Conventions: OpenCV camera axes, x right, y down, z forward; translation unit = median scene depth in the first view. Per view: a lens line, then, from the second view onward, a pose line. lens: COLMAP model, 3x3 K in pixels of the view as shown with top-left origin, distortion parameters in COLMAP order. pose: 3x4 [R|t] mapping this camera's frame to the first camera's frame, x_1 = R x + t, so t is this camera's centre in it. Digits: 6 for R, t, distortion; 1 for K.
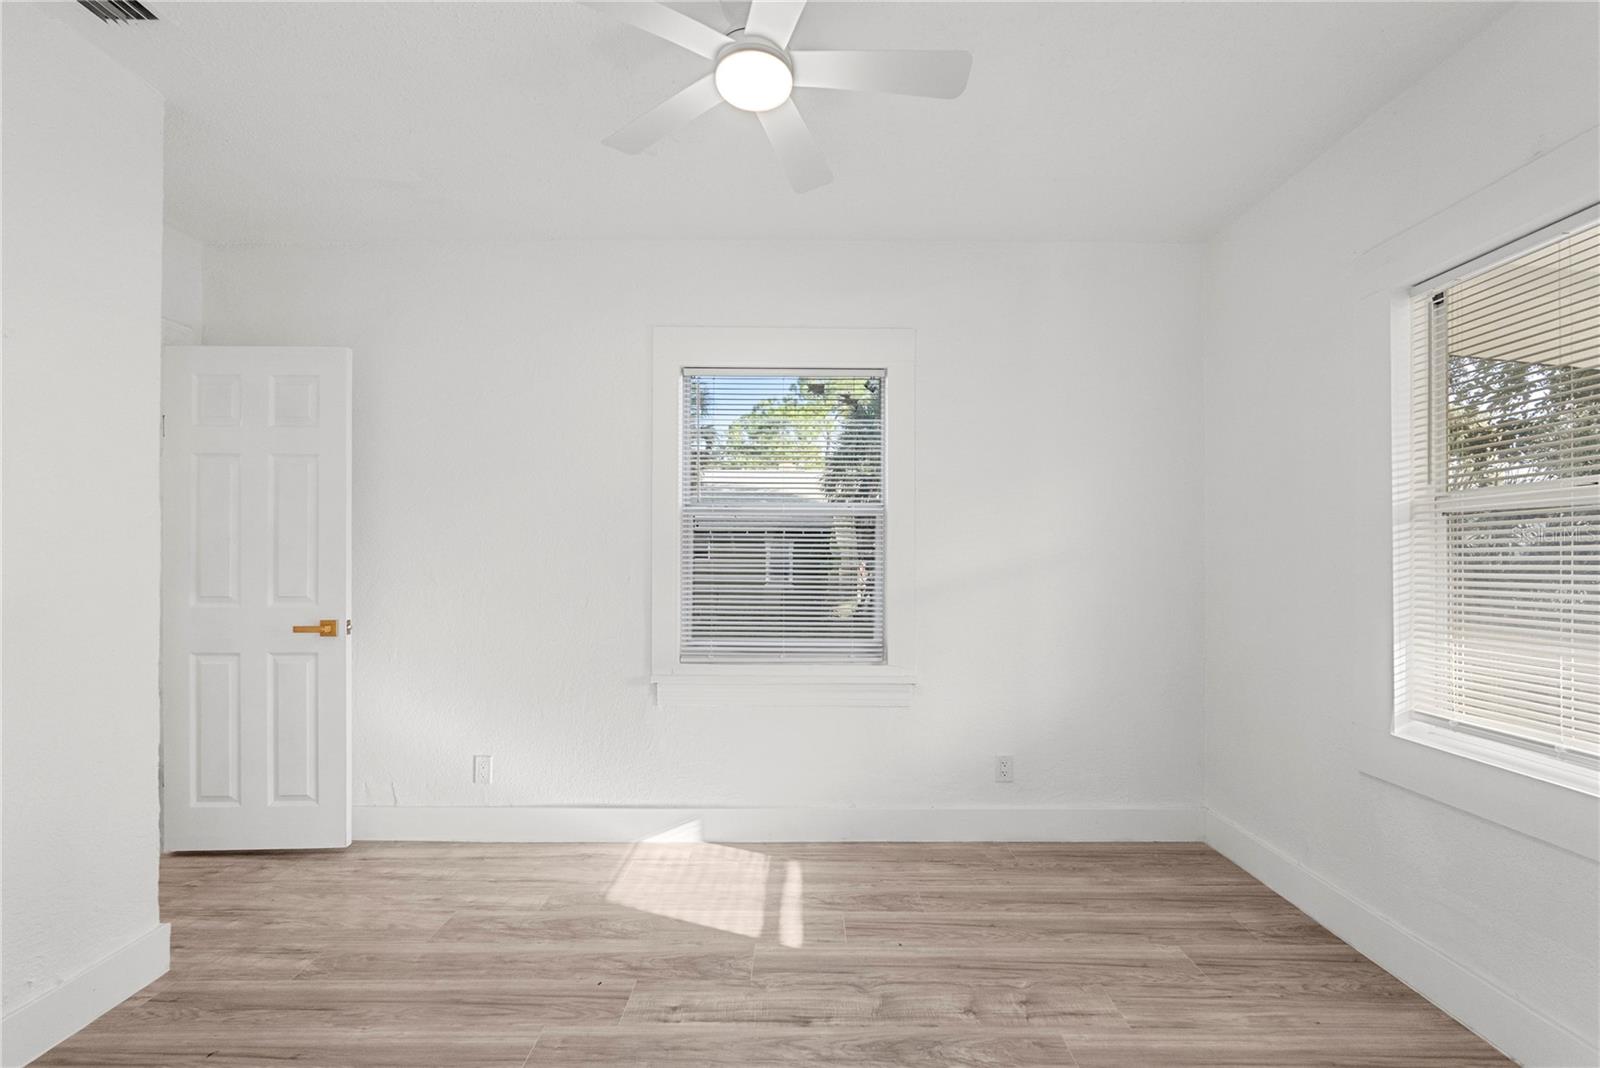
lens RADIAL K [[711.7, 0, 799.4], [0, 711.7, 546.9], [0, 0, 1]] dist [-0.003458, -0.000495]
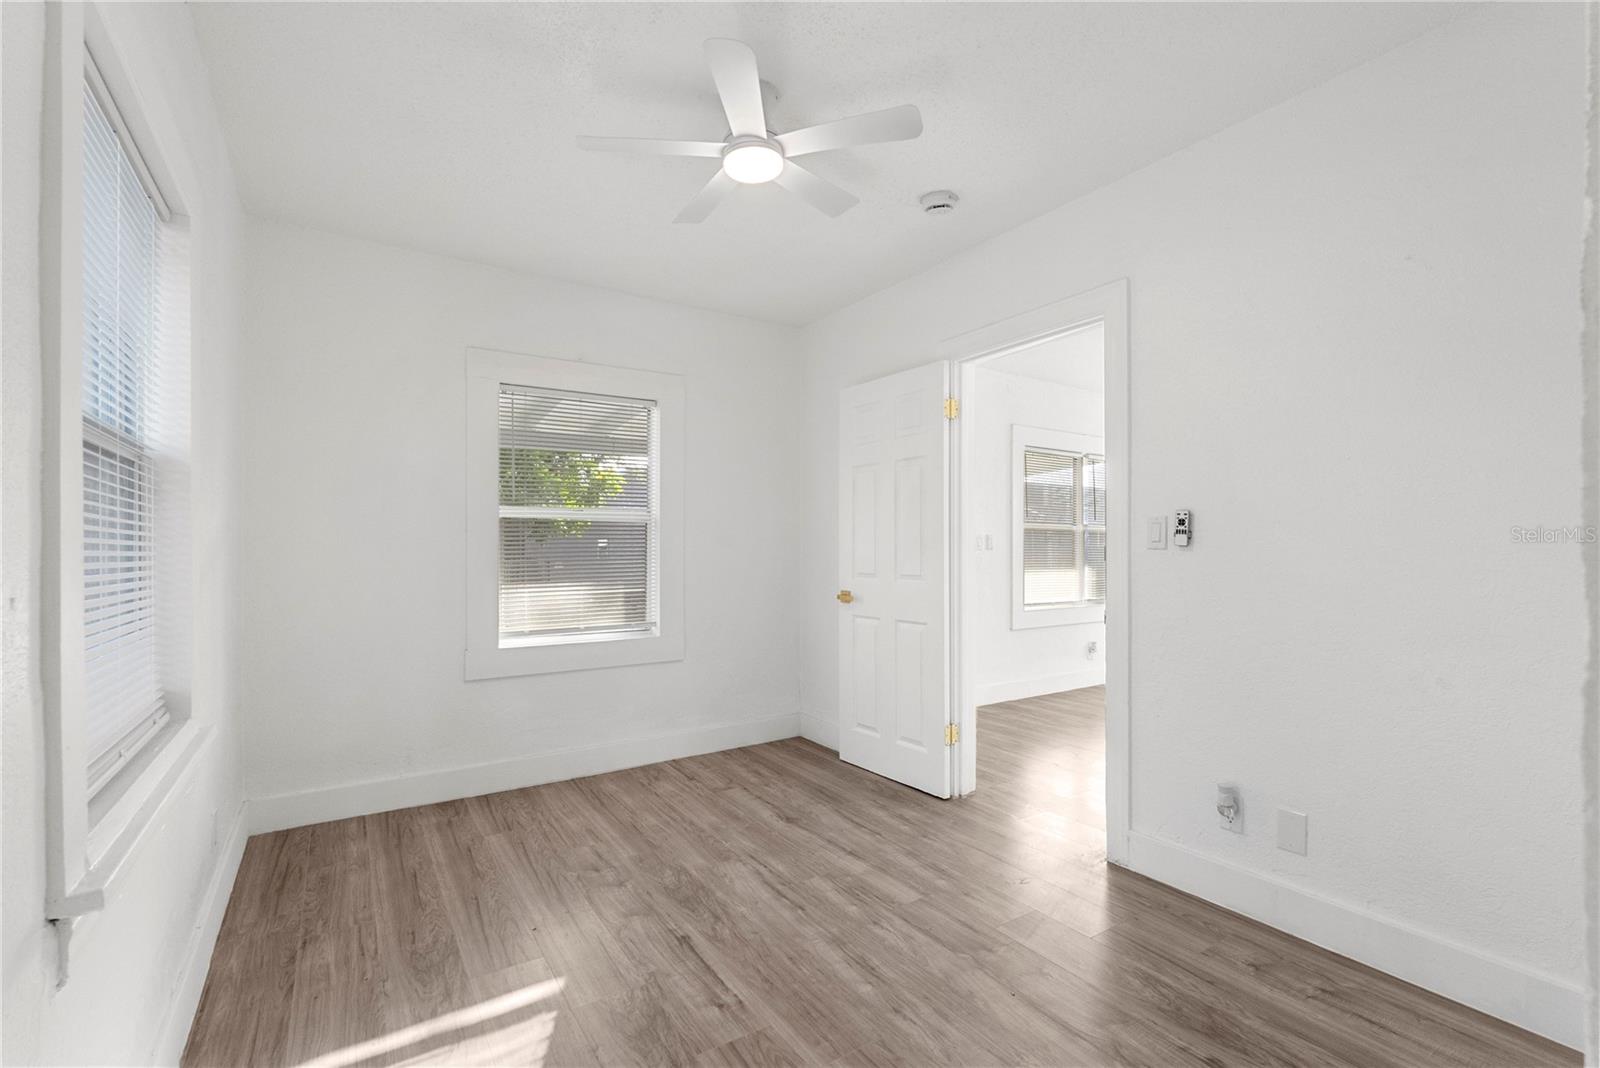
lens RADIAL K [[711.7, 0, 799.2], [0, 711.7, 534.9], [0, 0, 1]] dist [-0.003458, -0.000495]
pose [[-0.544935, 0.016809, 0.838310, -0.864936], [-0.007362, 0.999665, -0.024830, 0.029876], [-0.838446, -0.019702, -0.544629, 1.191459]]
